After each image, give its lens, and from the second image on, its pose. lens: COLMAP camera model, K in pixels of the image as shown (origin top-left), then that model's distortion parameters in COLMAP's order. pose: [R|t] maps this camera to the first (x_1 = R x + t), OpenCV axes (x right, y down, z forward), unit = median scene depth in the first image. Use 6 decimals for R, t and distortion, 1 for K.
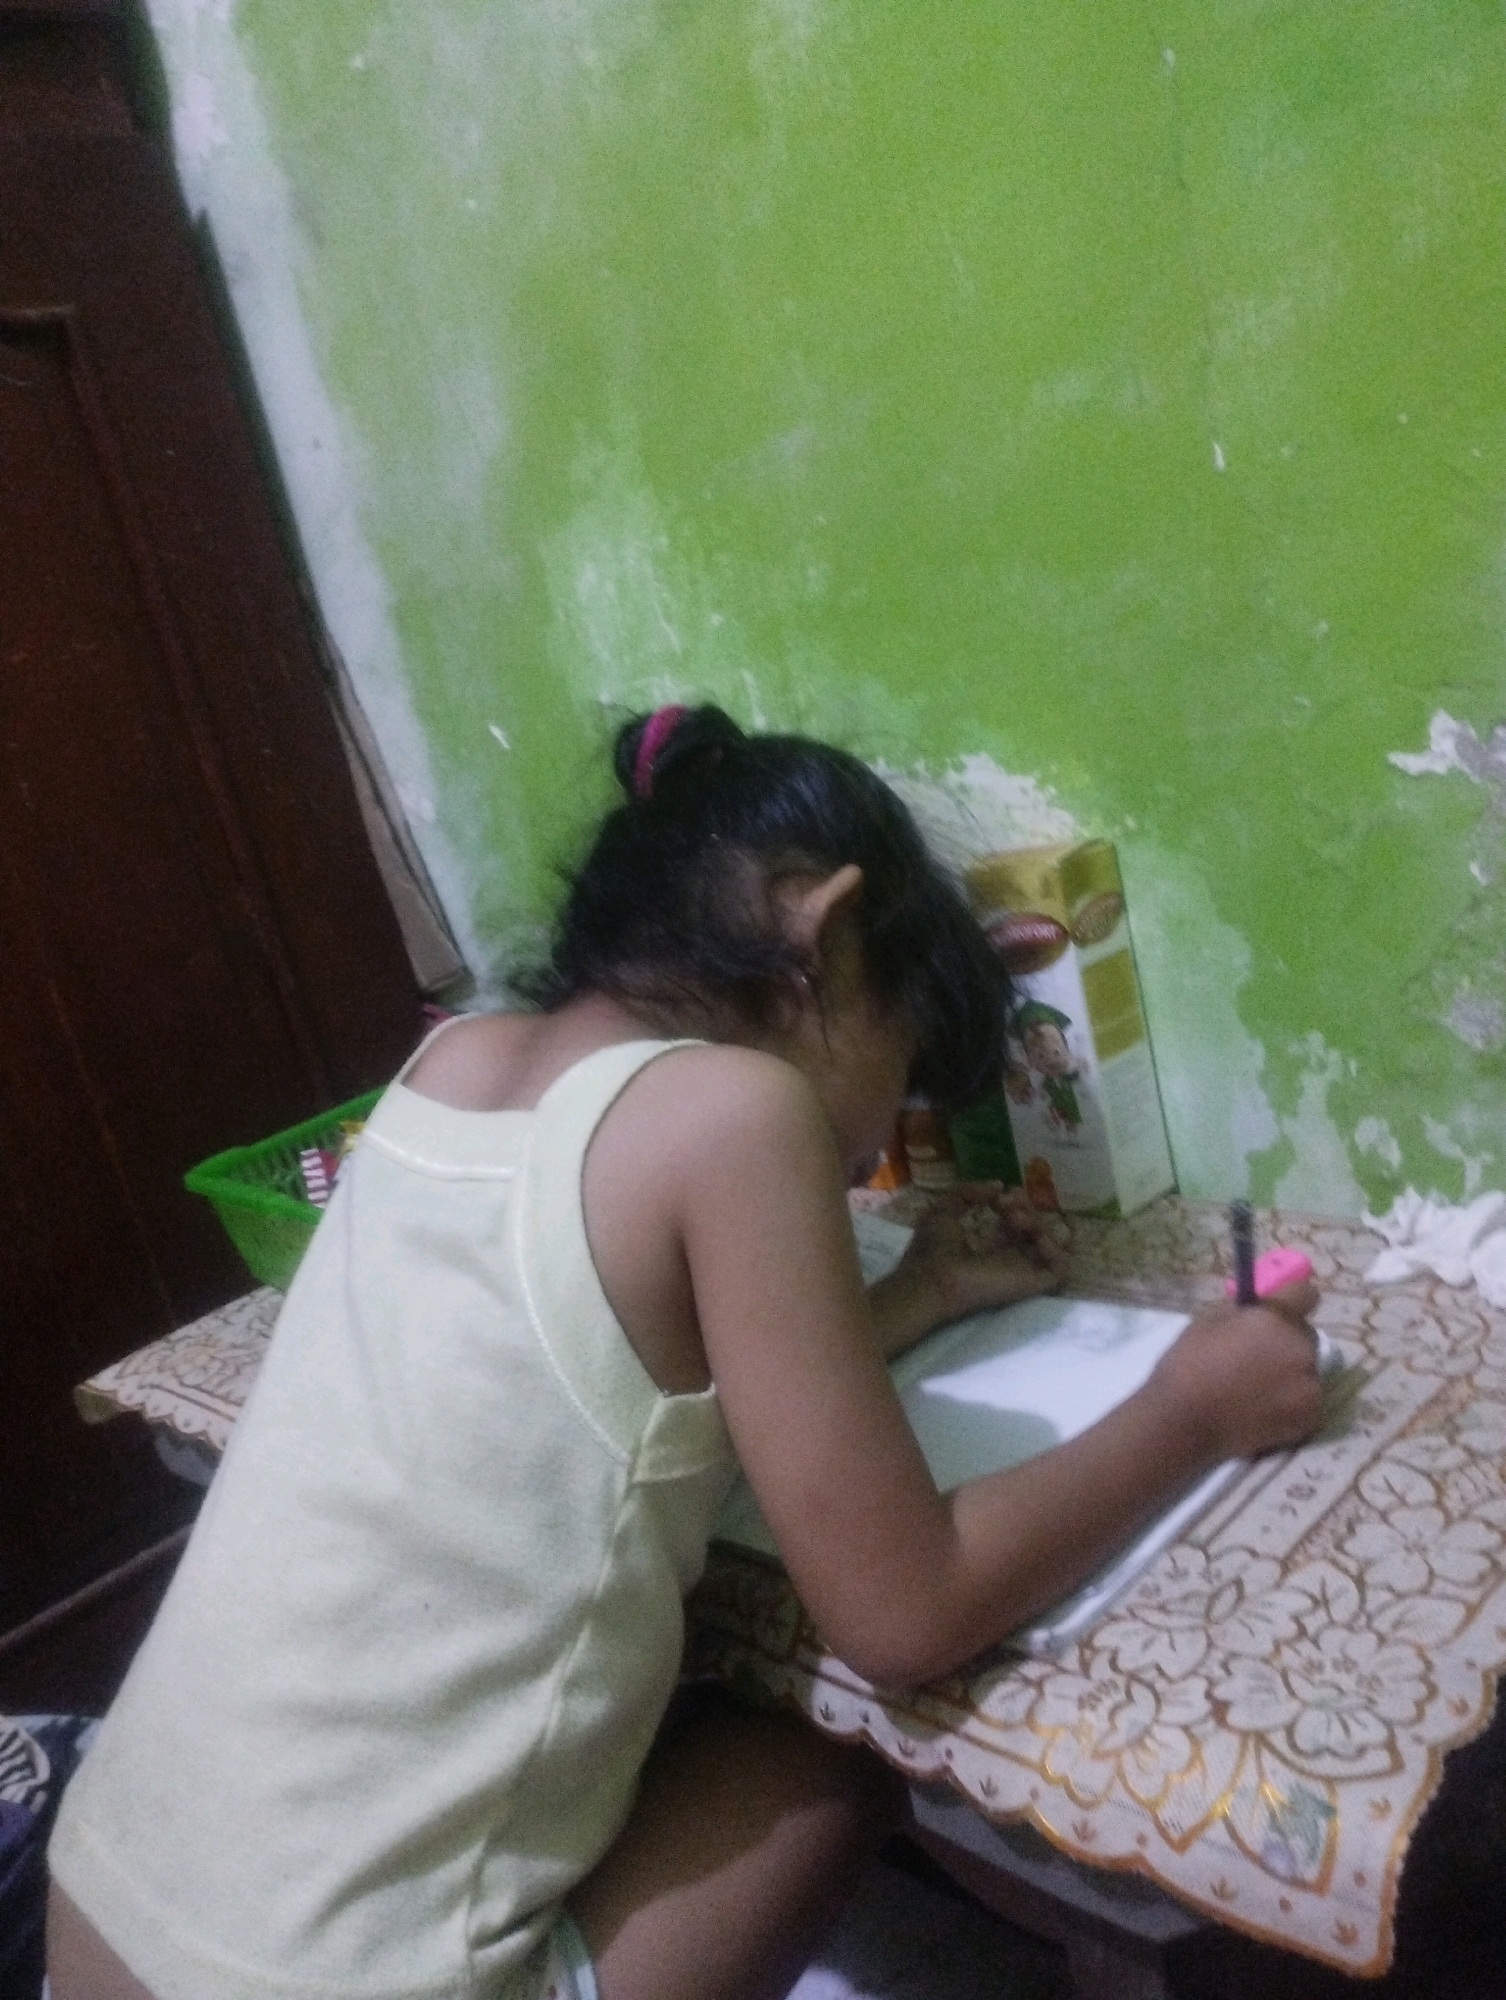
lens RADIAL K [[1723.3, 0, 759.3], [0, 1723.3, 1125.6], [0, 0, 1]] dist [0.130199, -0.147717]
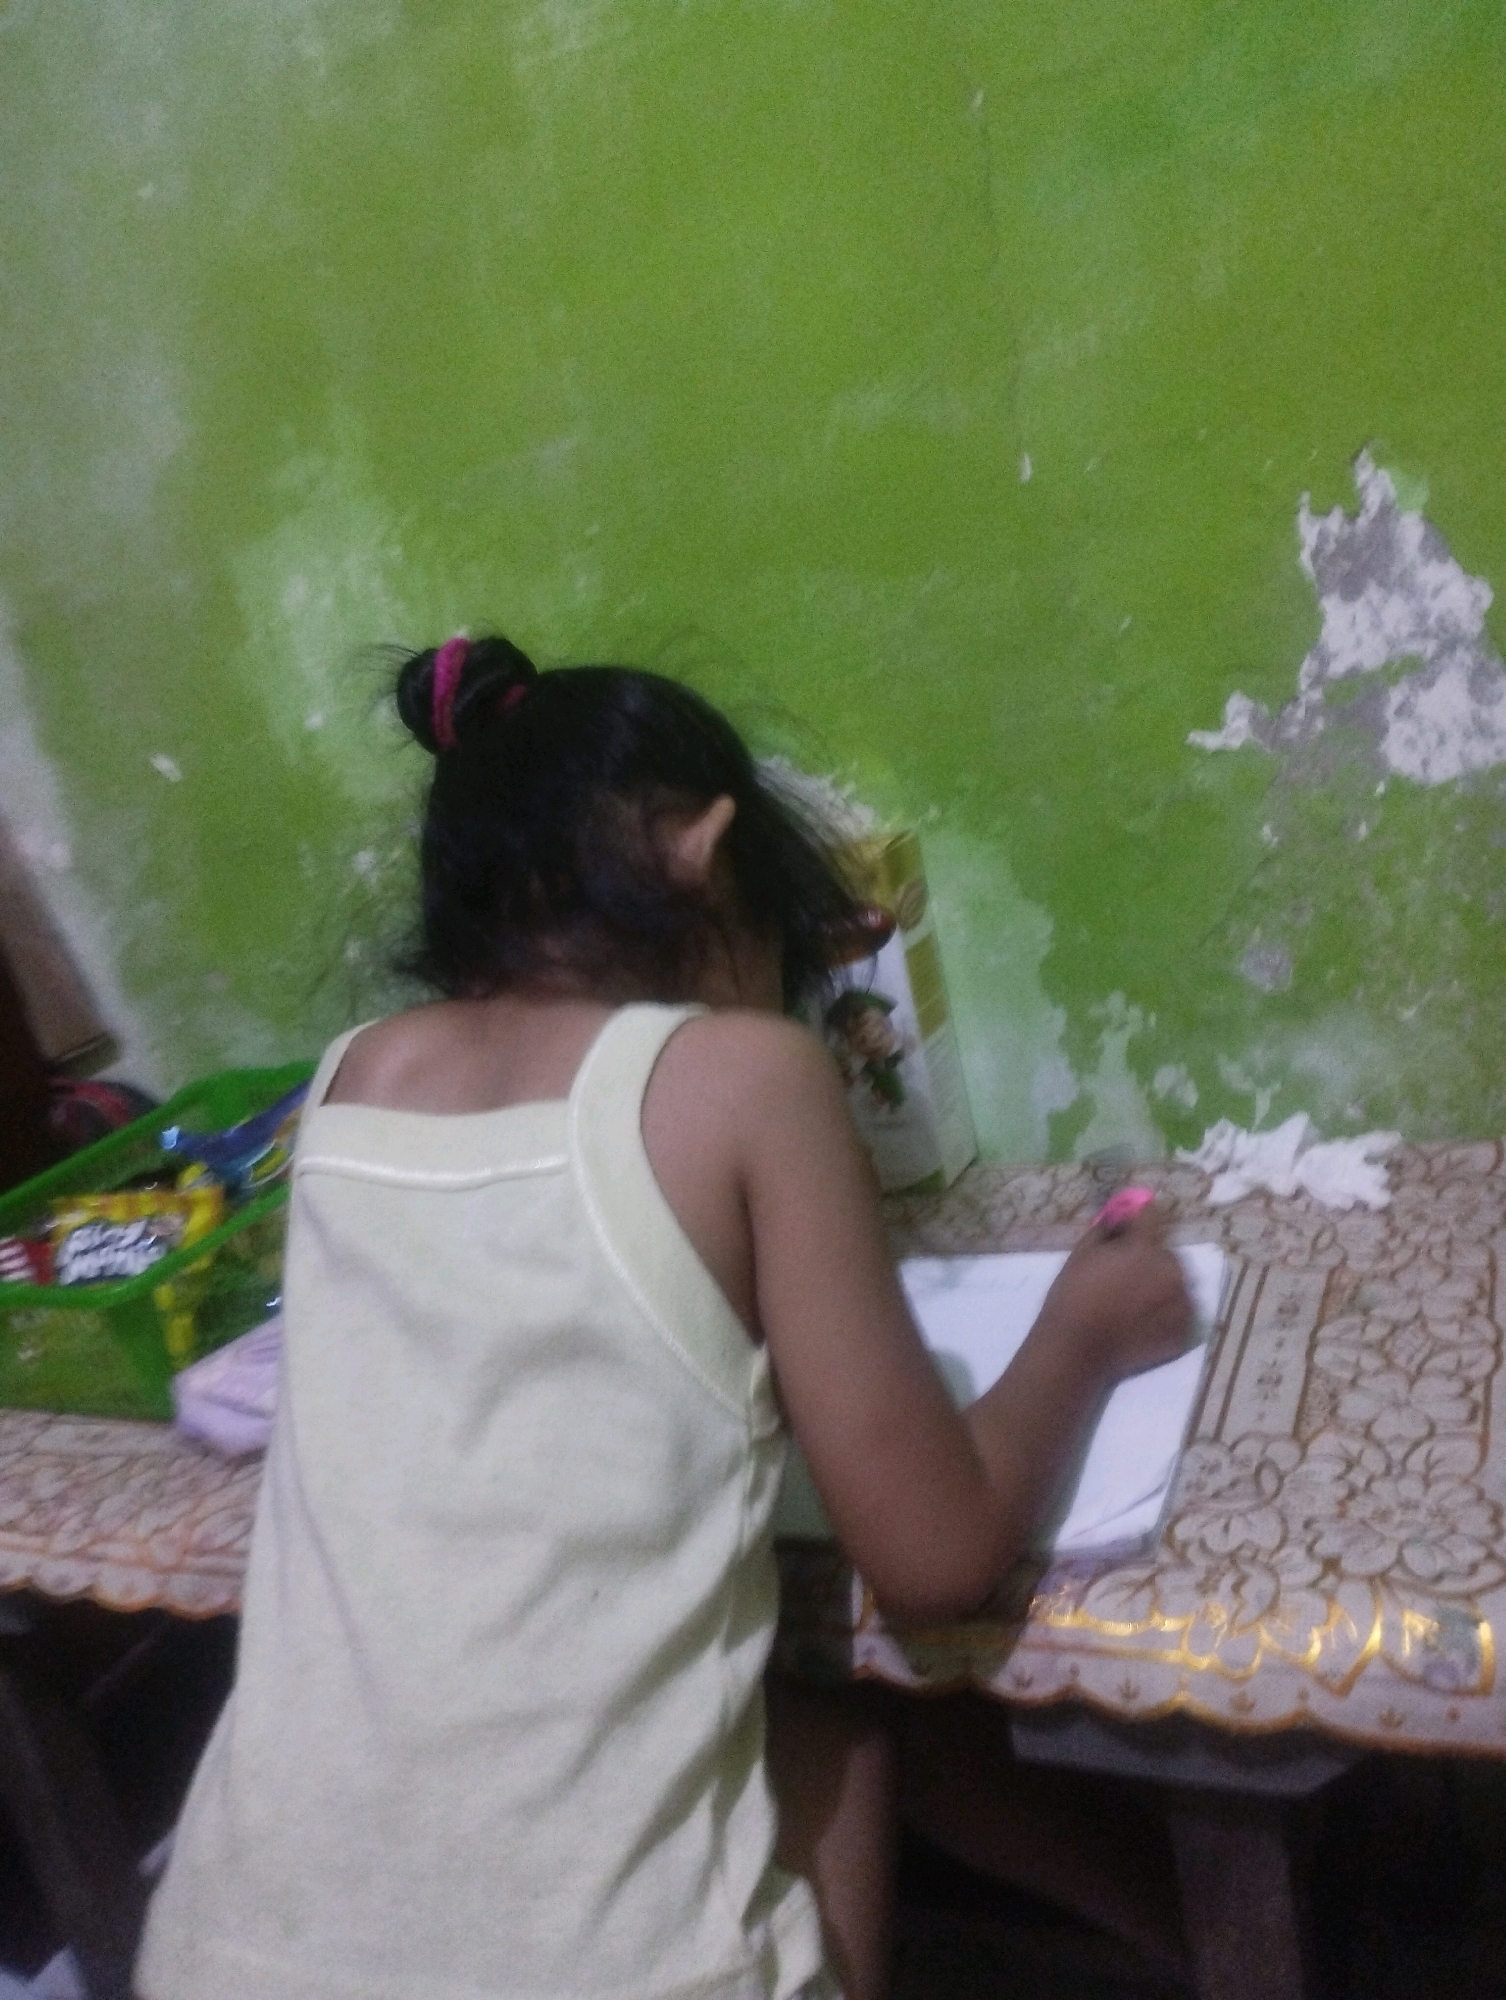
lens RADIAL K [[1723.3, 0, 759.3], [0, 1723.3, 1125.6], [0, 0, 1]] dist [0.130199, -0.147717]
pose [[0.927523, -0.098422, 0.360576, -0.296315], [0.116502, 0.992776, -0.028697, 0.034994], [-0.355147, 0.068625, 0.932288, 0.061852]]
